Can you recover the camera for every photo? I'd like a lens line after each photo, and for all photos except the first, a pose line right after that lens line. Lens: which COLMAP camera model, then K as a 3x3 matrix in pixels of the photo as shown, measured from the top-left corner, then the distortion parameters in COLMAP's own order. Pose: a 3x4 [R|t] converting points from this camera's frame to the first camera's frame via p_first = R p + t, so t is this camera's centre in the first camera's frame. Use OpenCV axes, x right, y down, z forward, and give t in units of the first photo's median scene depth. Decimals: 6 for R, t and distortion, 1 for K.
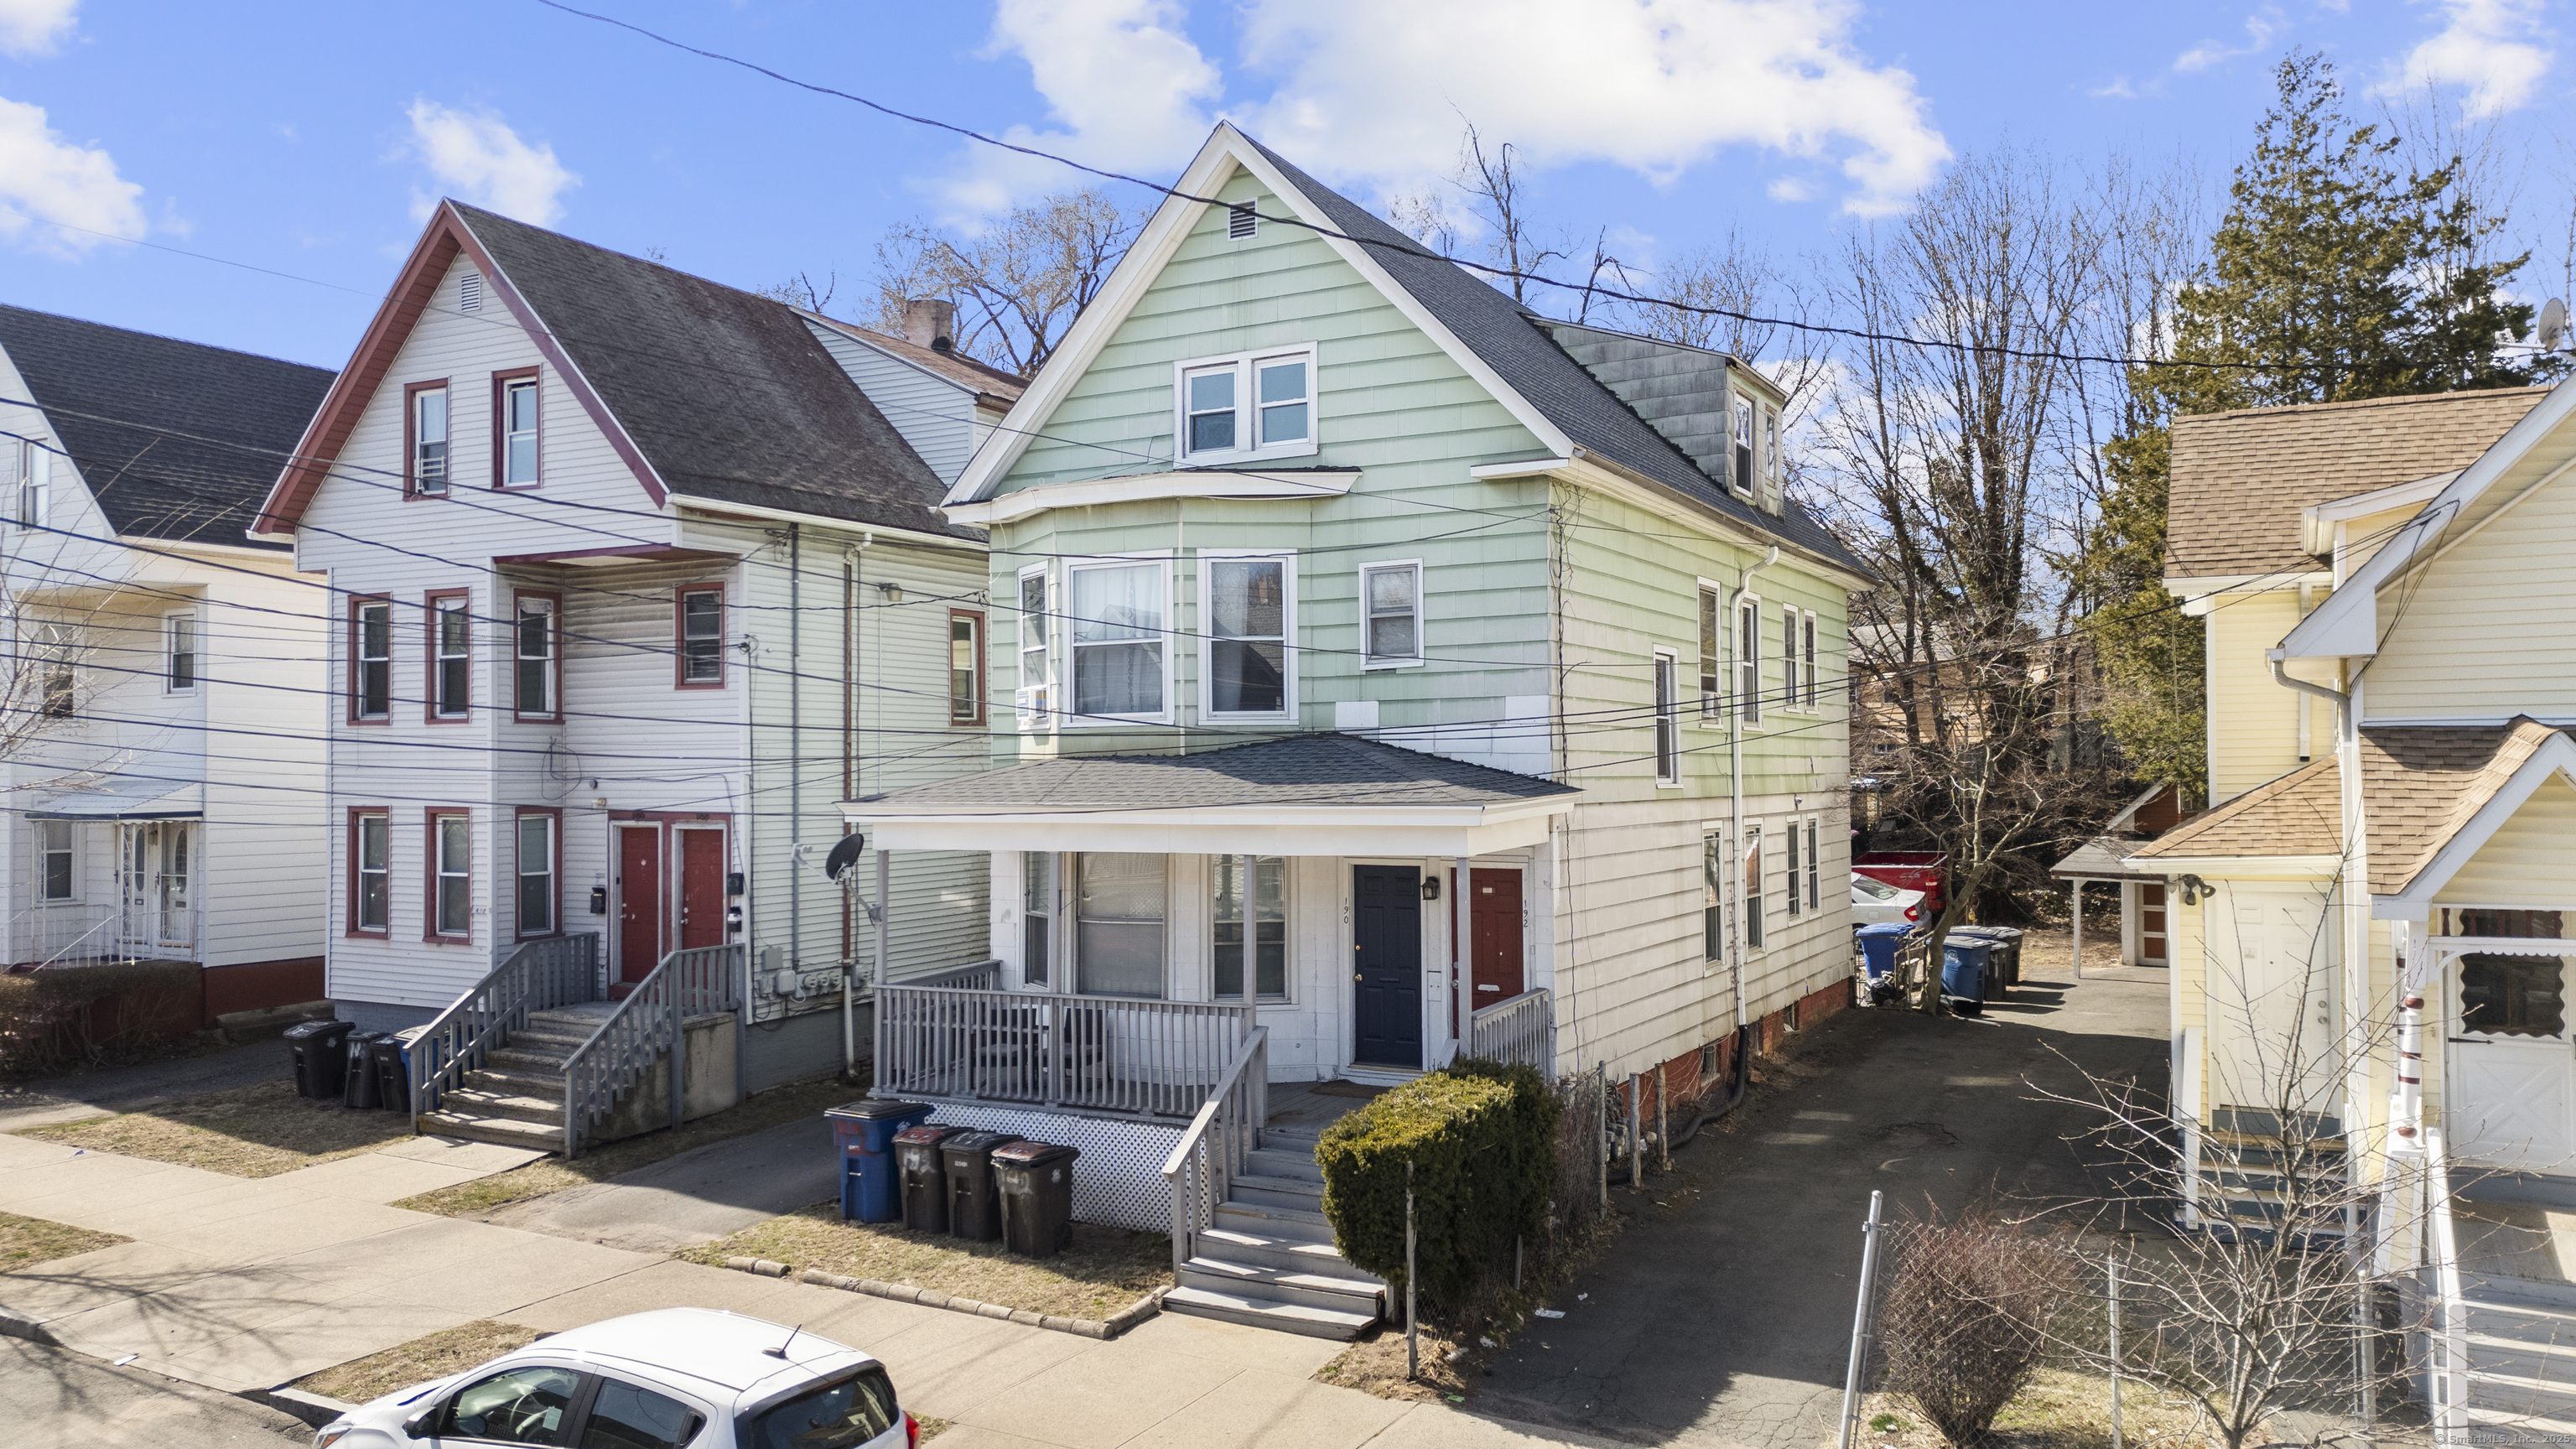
lens RADIAL K [[1819.9, 0, 1289.3], [0, 1819.9, 724.8], [0, 0, 1]] dist [0.069164, -0.062198]
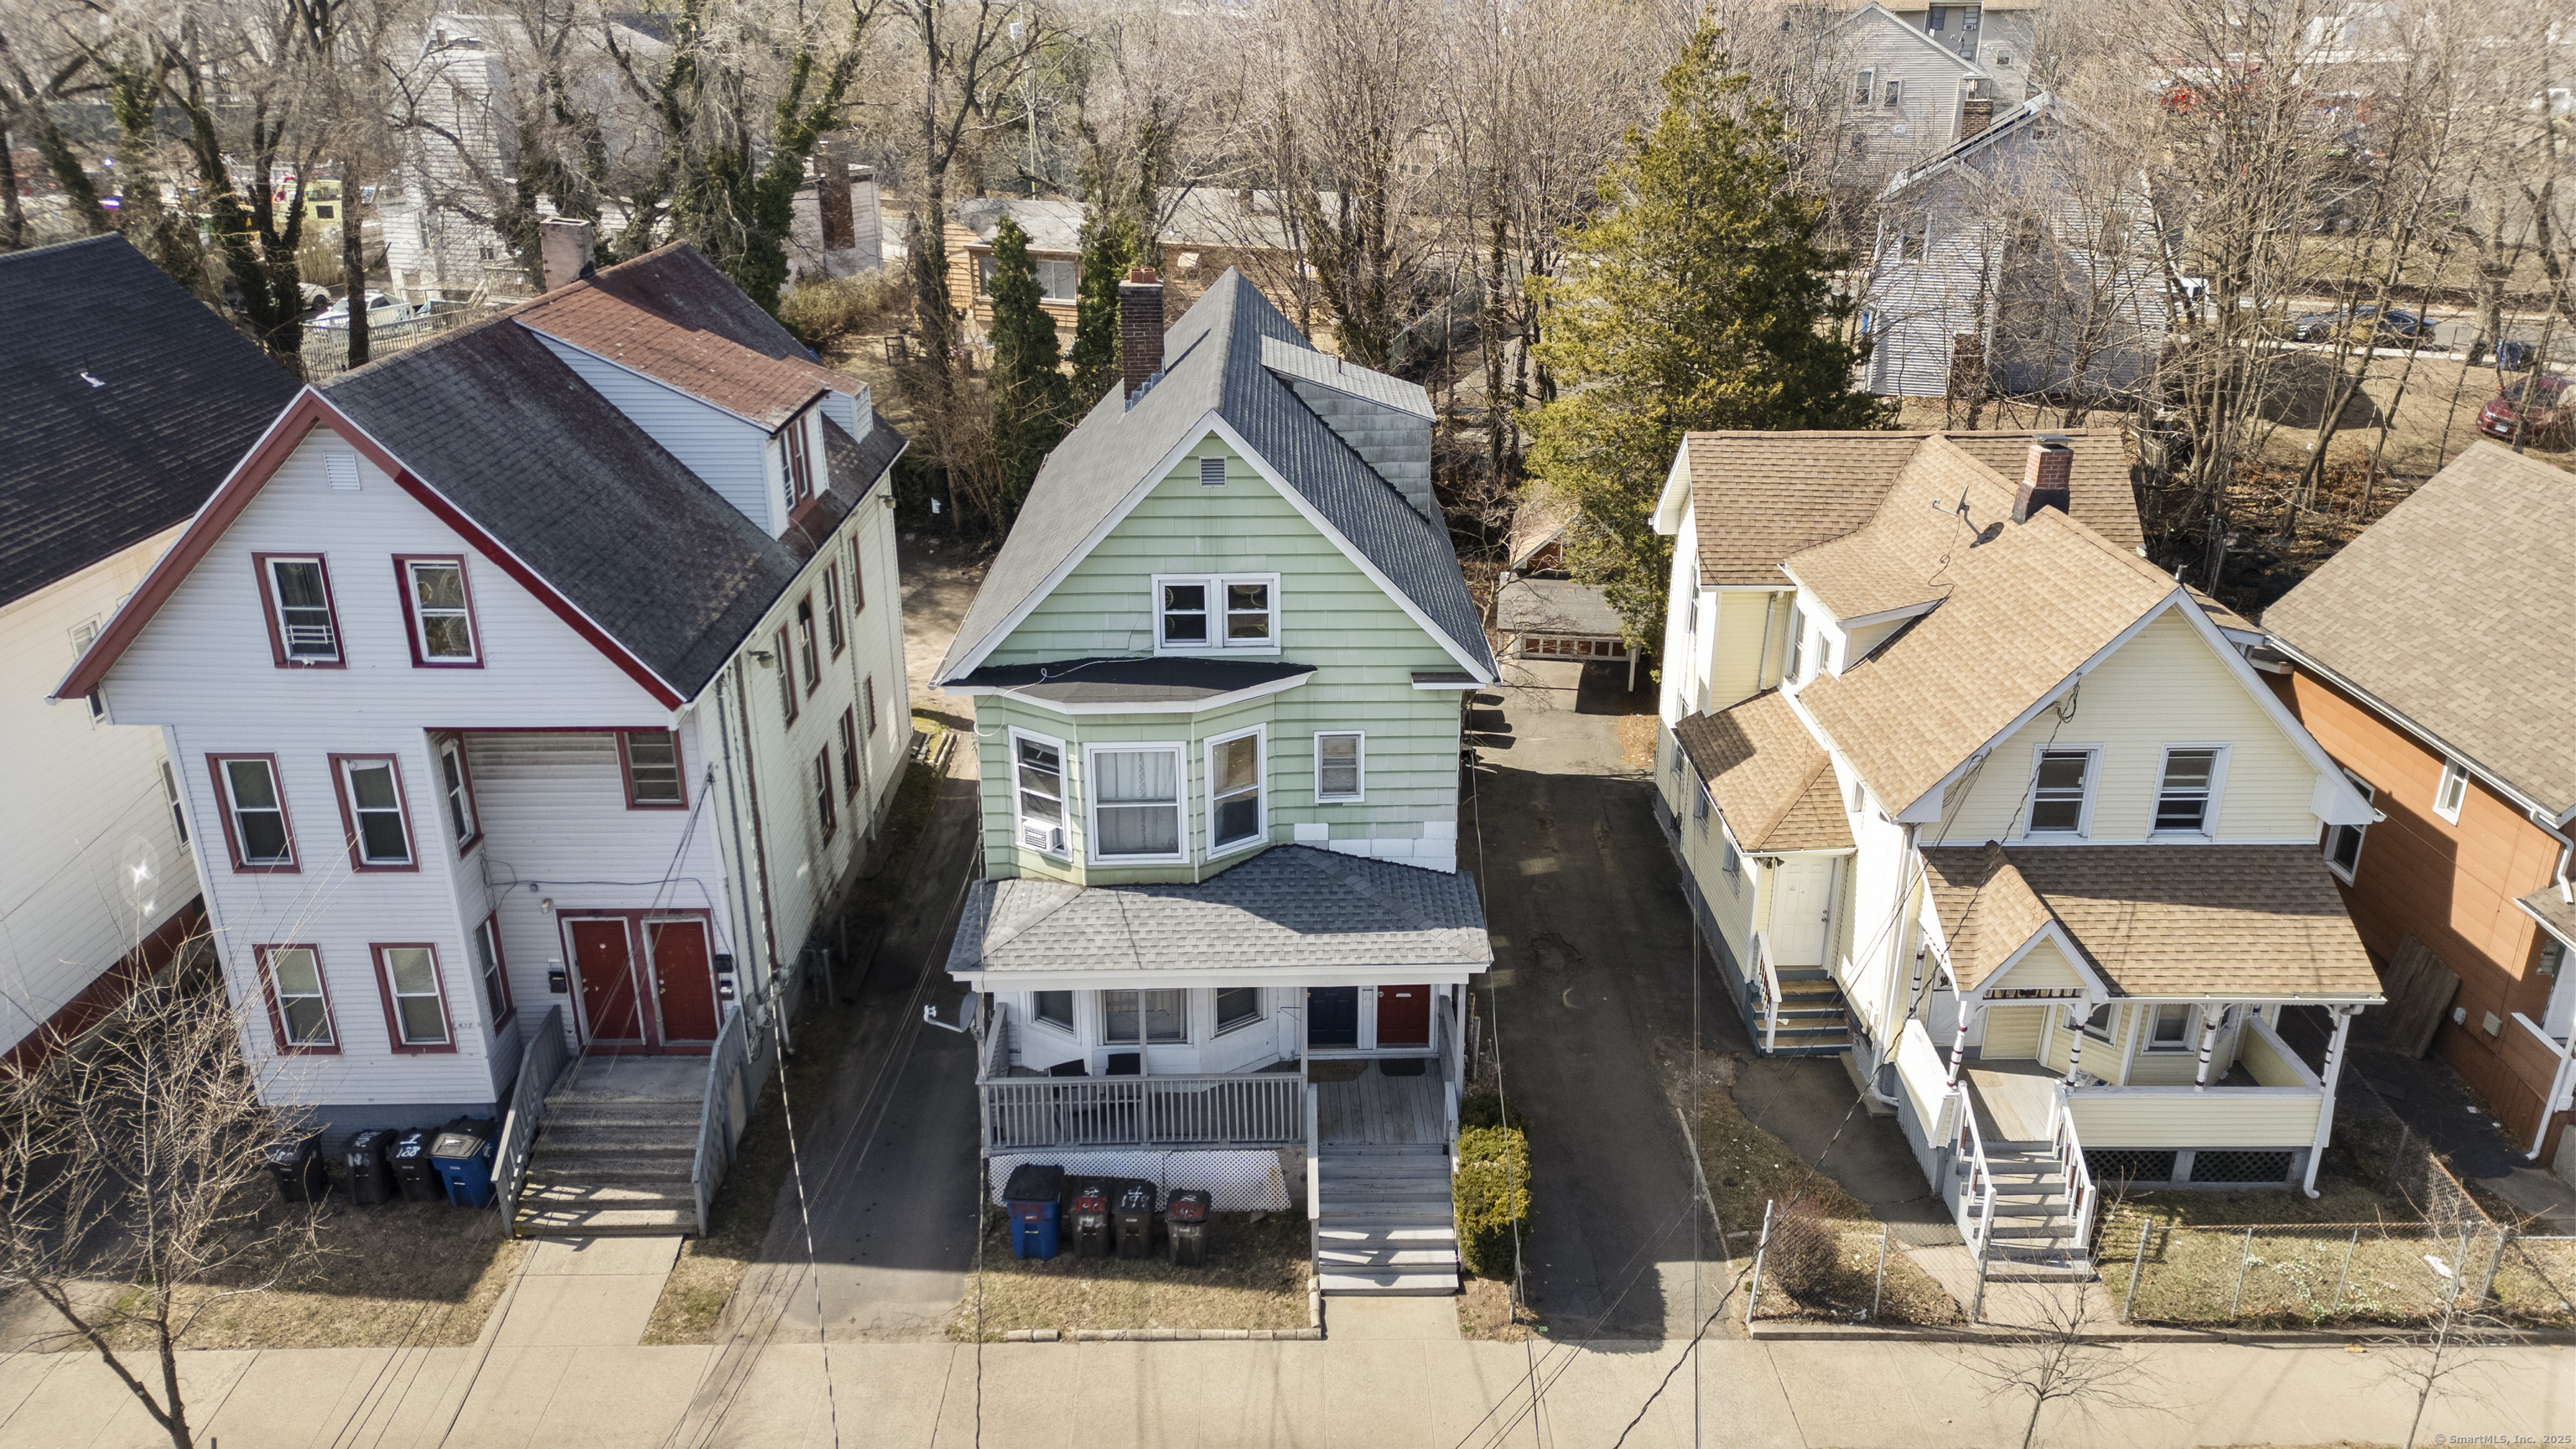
lens RADIAL K [[1819.9, 0, 1306.1], [0, 1819.9, 714.3], [0, 0, 1]] dist [0.069164, -0.062198]
pose [[0.866550, -0.172983, 0.468154, -0.589256], [-0.019343, 0.925669, 0.377839, -0.601924], [-0.498716, -0.336472, 0.798792, -0.085006]]
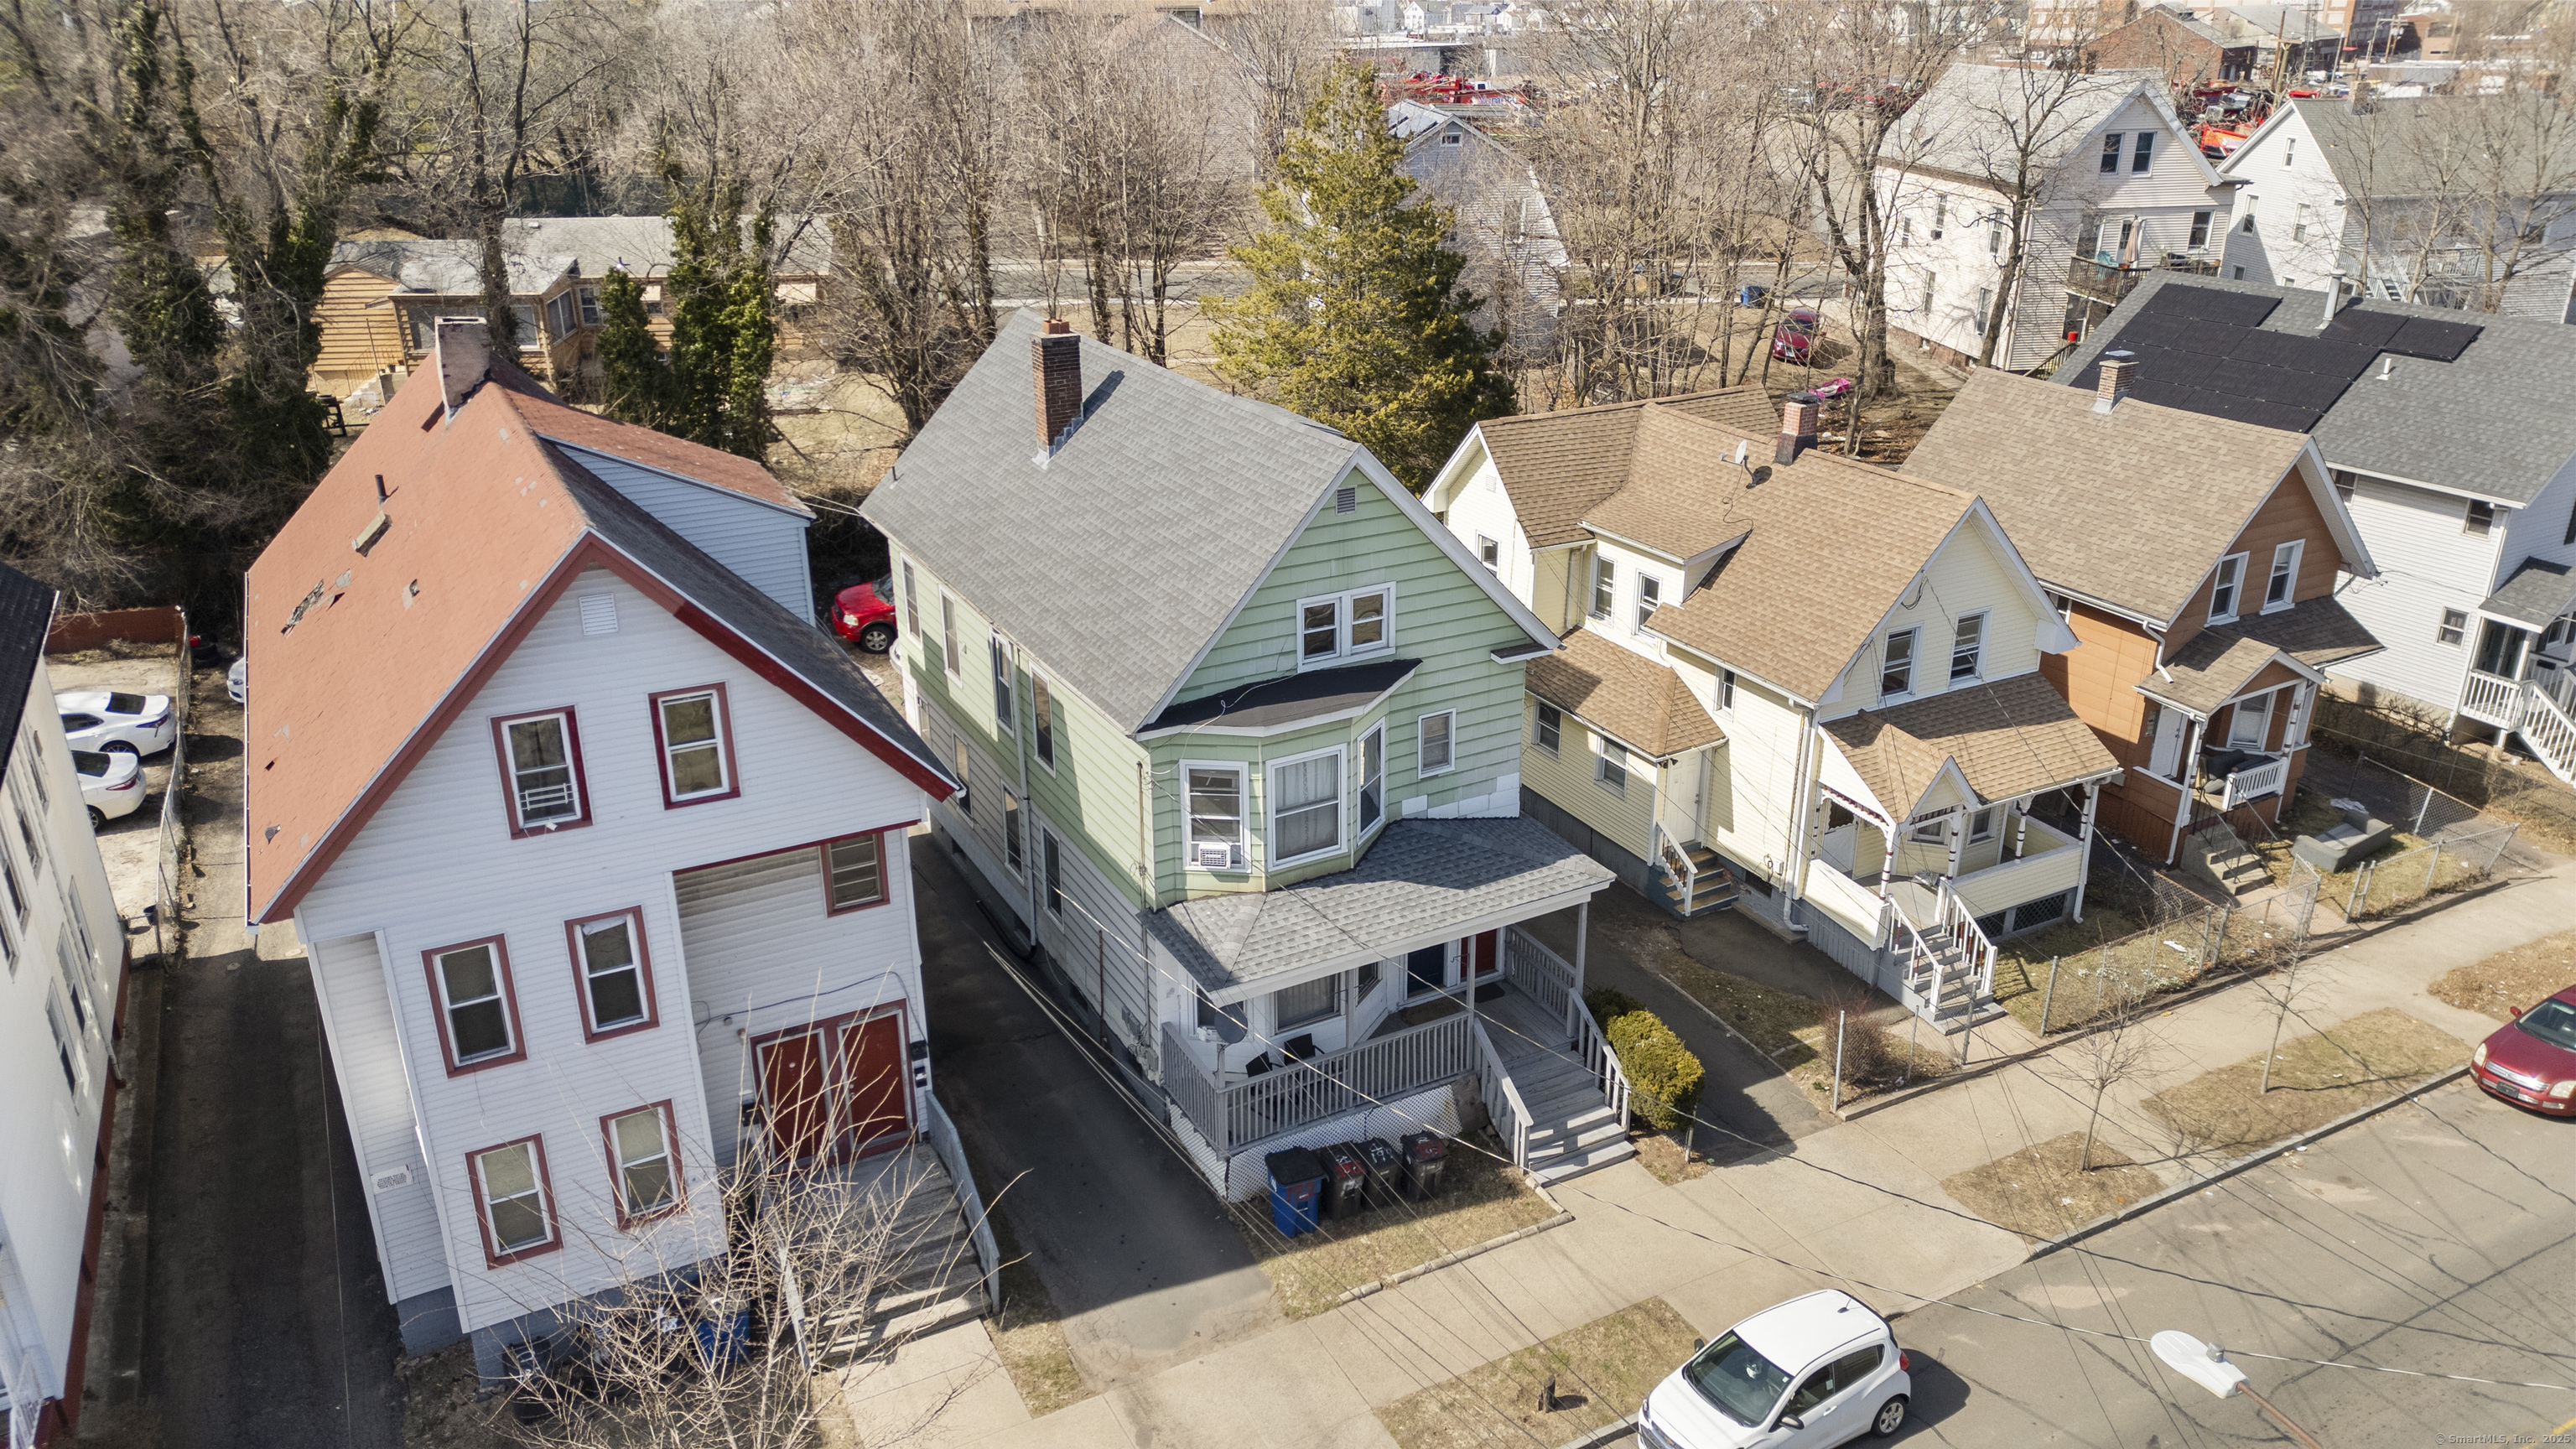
lens RADIAL K [[1819.9, 0, 1315.7], [0, 1819.9, 695.4], [0, 0, 1]] dist [0.069164, -0.062198]
pose [[0.535401, -0.299853, 0.789578, -1.201165], [-0.023960, 0.929088, 0.369081, -0.660557], [-0.844258, -0.216524, 0.490250, 0.304966]]
